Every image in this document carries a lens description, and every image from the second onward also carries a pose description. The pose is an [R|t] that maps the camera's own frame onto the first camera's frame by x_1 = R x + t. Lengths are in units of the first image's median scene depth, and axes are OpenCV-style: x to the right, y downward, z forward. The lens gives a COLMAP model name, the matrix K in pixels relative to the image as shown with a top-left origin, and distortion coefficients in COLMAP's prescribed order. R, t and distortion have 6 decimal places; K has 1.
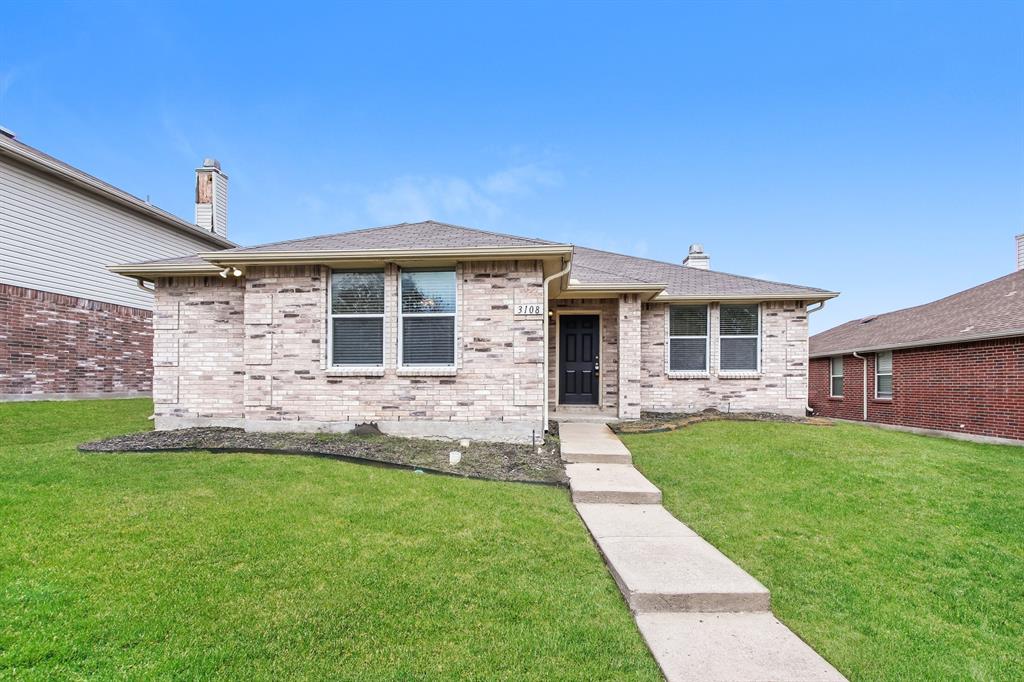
lens RADIAL K [[473.7, 0, 511.9], [0, 473.7, 366.6], [0, 0, 1]] dist [0.000947, 0.000256]
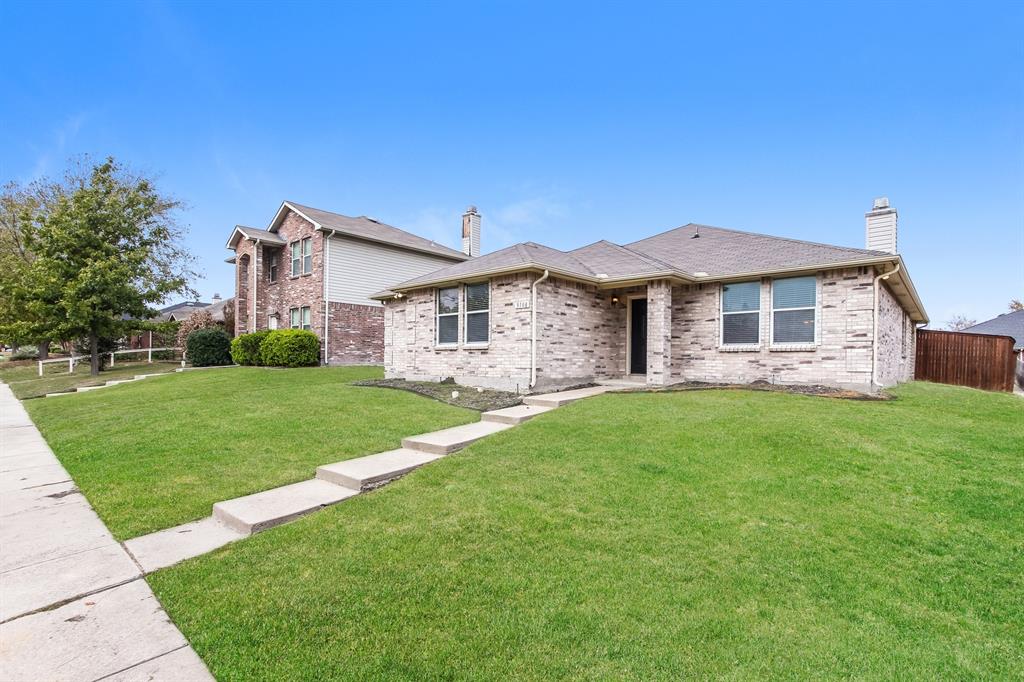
lens RADIAL K [[469.1, 0, 512.0], [0, 469.1, 341.0], [0, 0, 1]] dist [-0.002401, -0.000223]
pose [[0.793358, -0.019200, -0.608453, 0.779949], [0.011982, 0.999801, -0.015926, 0.015822], [0.608638, 0.005345, 0.793430, -0.178903]]
